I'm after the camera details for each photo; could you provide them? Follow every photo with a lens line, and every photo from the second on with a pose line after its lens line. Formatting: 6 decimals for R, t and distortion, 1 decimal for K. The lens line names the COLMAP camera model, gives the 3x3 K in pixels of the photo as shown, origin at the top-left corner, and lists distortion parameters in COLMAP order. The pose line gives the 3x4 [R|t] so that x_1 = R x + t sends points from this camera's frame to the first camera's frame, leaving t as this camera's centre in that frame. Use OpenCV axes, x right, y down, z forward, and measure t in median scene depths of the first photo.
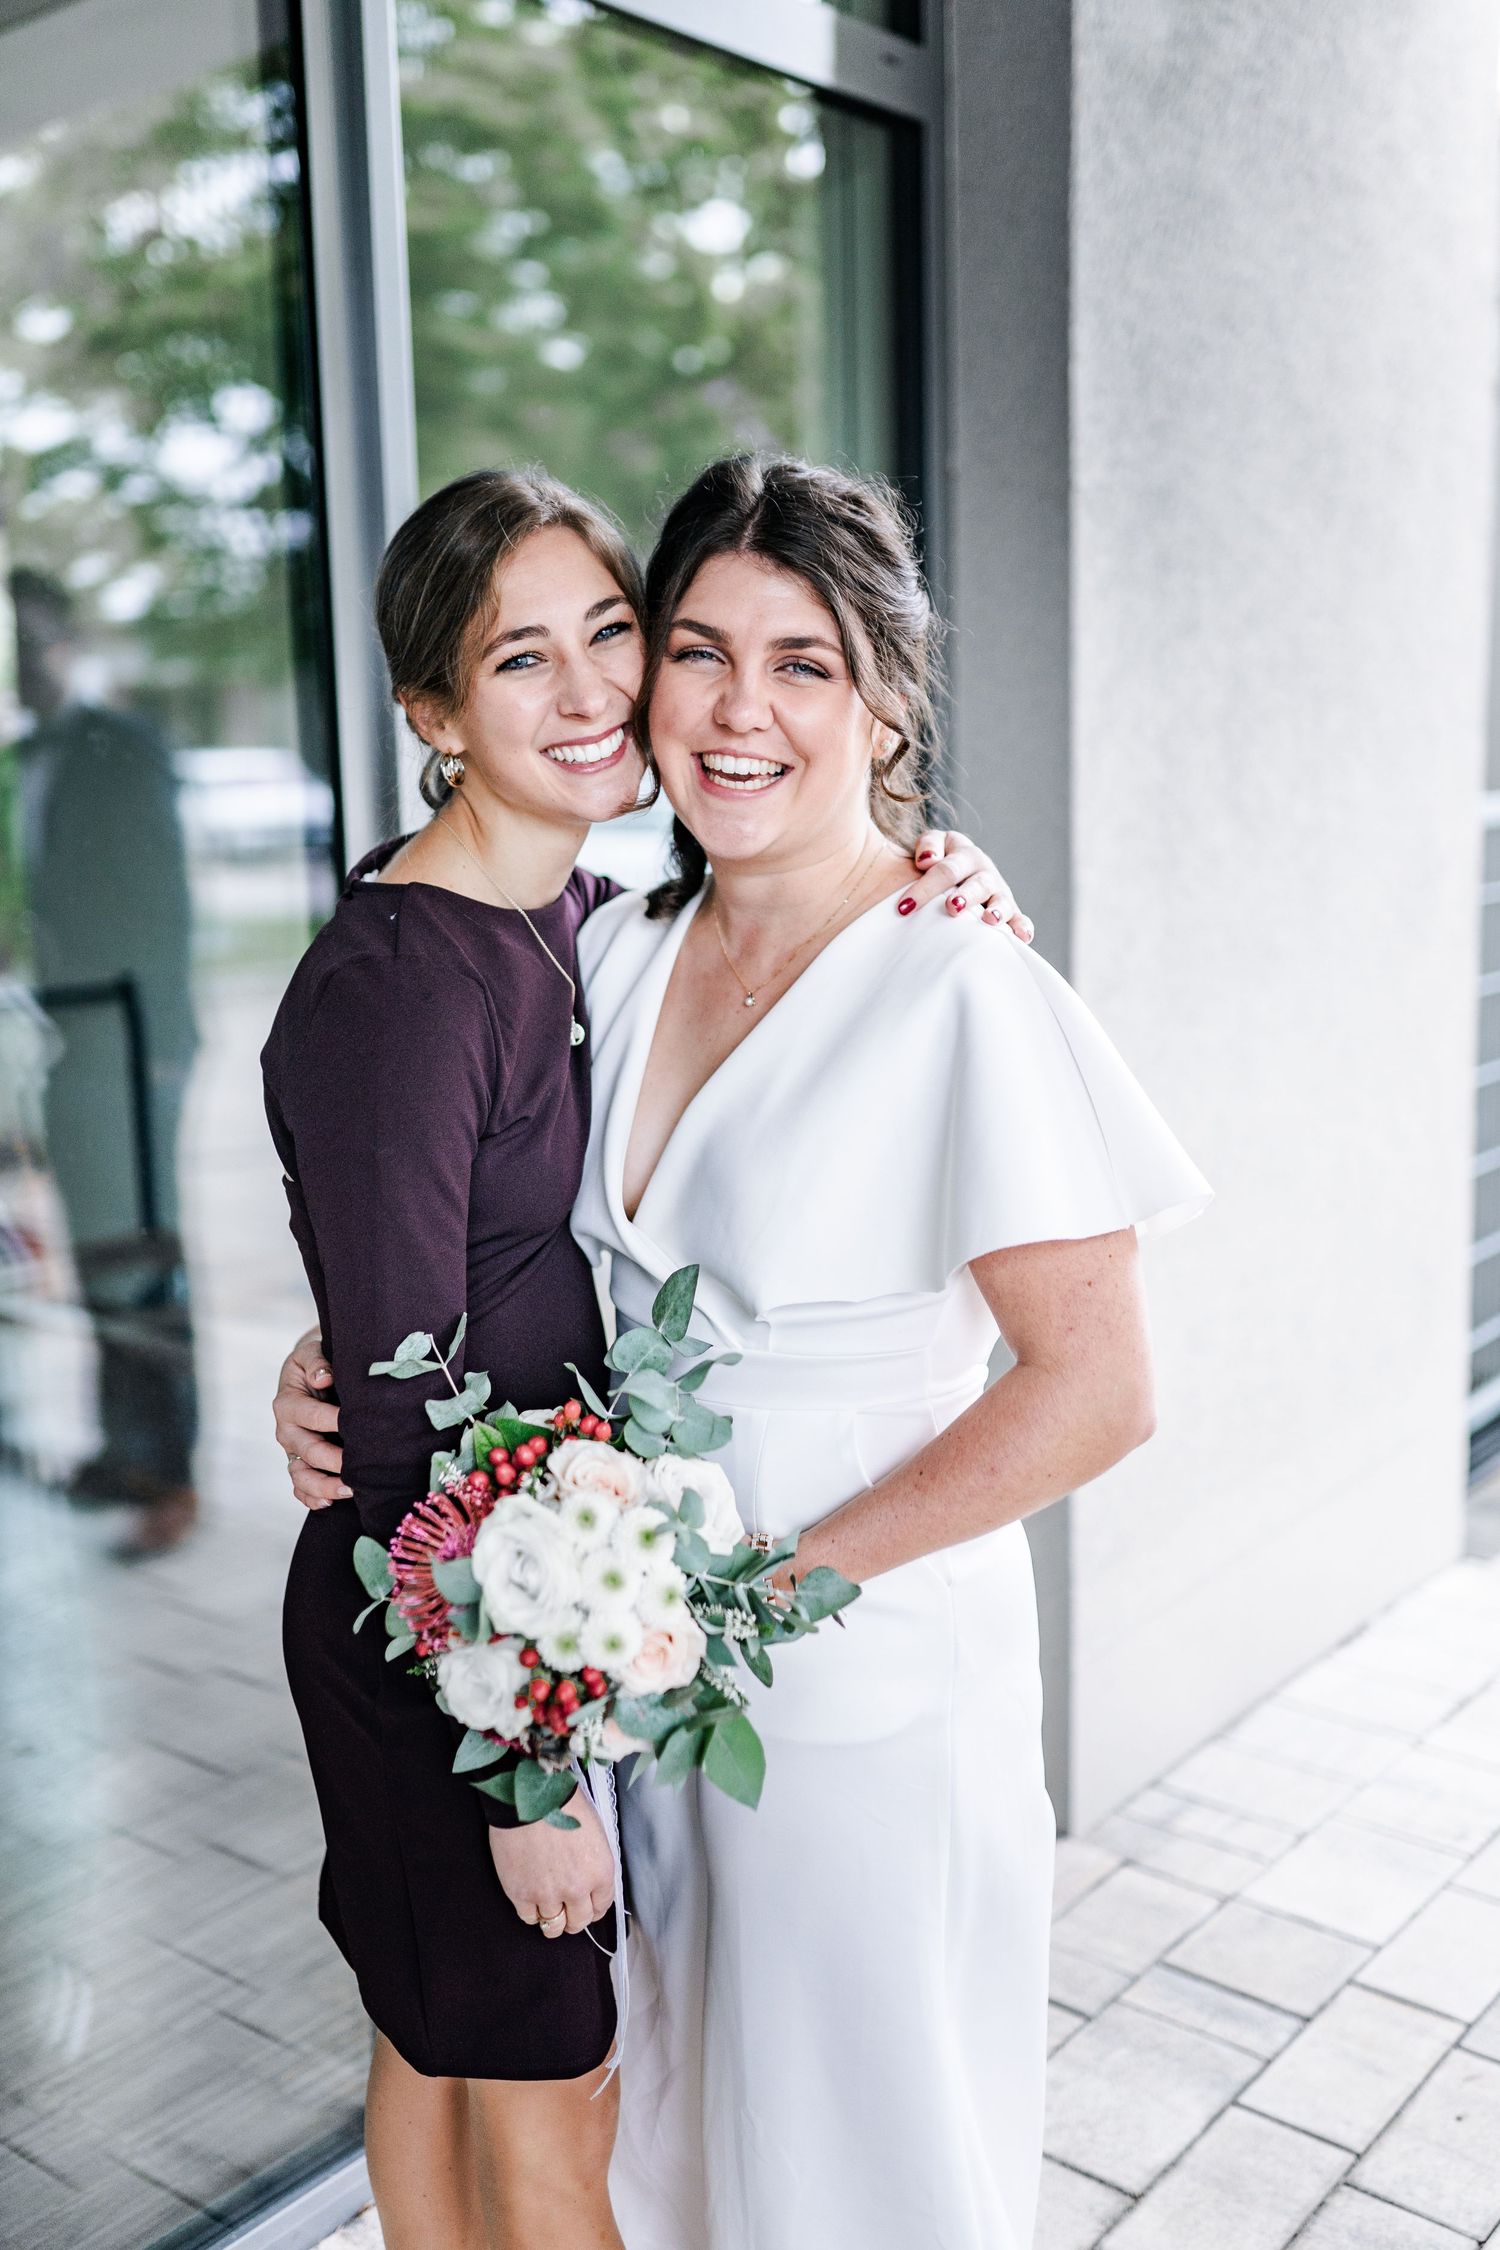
lens RADIAL K [[2174.8, 0, 750.0], [0, 2174.8, 1125.0], [0, 0, 1]] dist [0.006500, 0.029686]
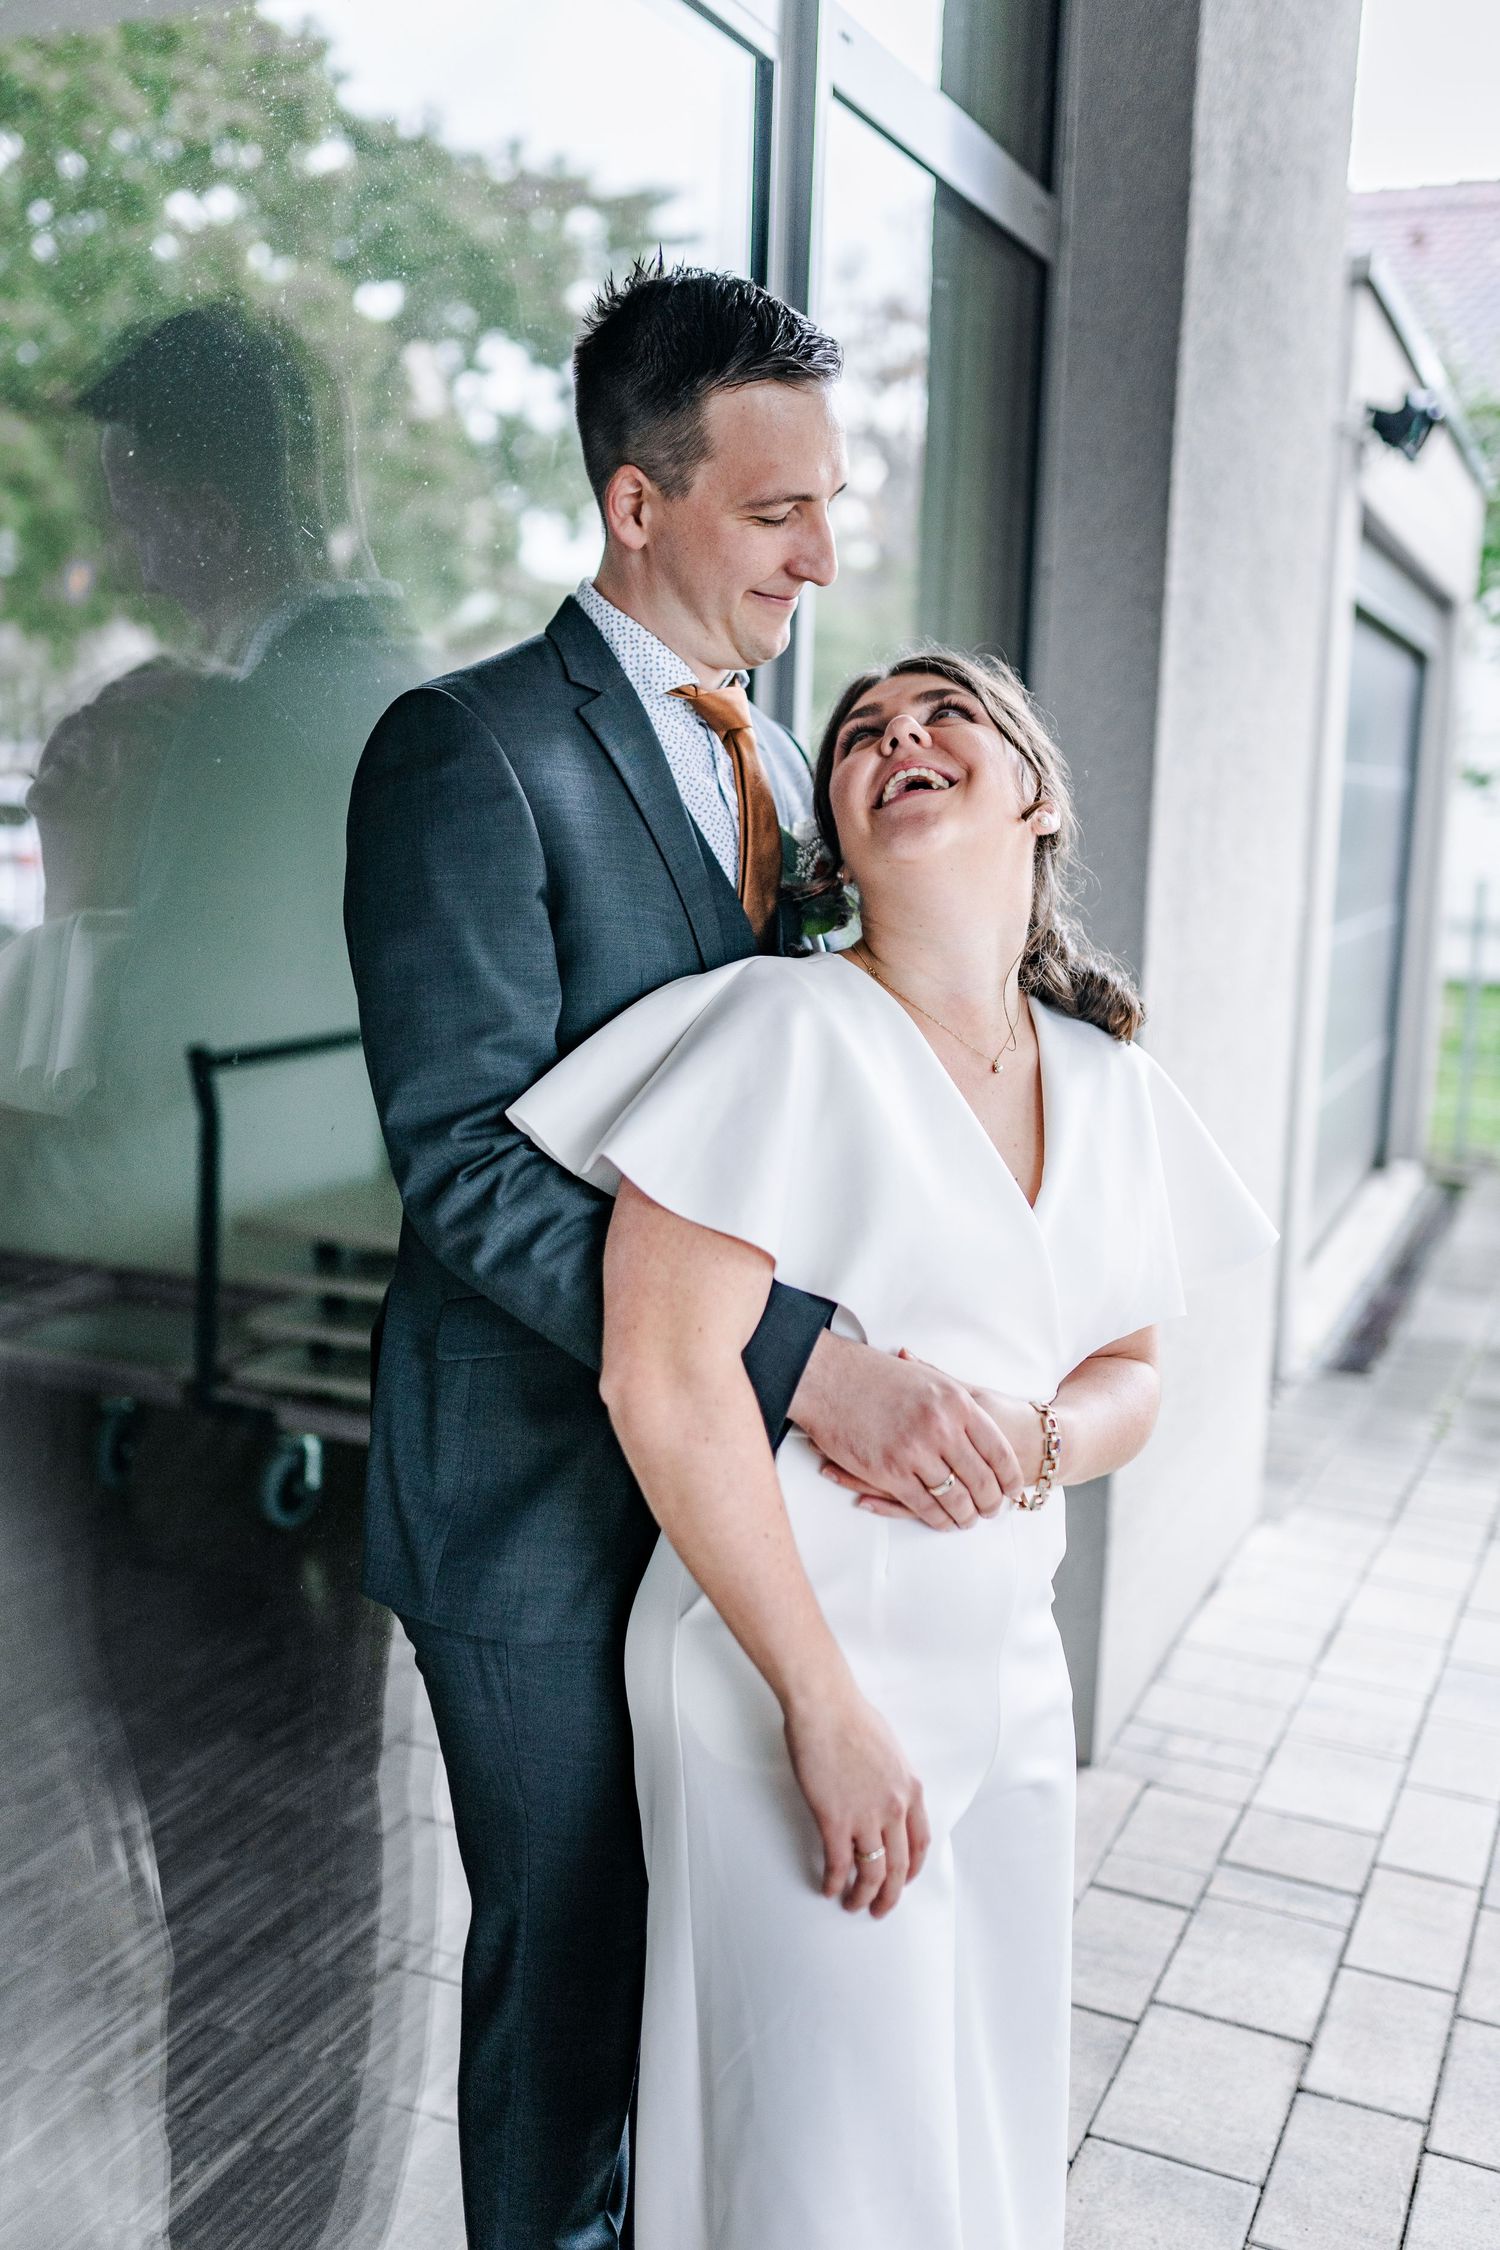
lens RADIAL K [[2174.8, 0, 750.0], [0, 2174.8, 1125.0], [0, 0, 1]] dist [0.006500, 0.029686]
pose [[0.963050, 0.011421, 0.269081, -0.372616], [-0.010831, 0.999935, -0.003679, -0.003507], [-0.269106, 0.000628, 0.963110, -0.056393]]
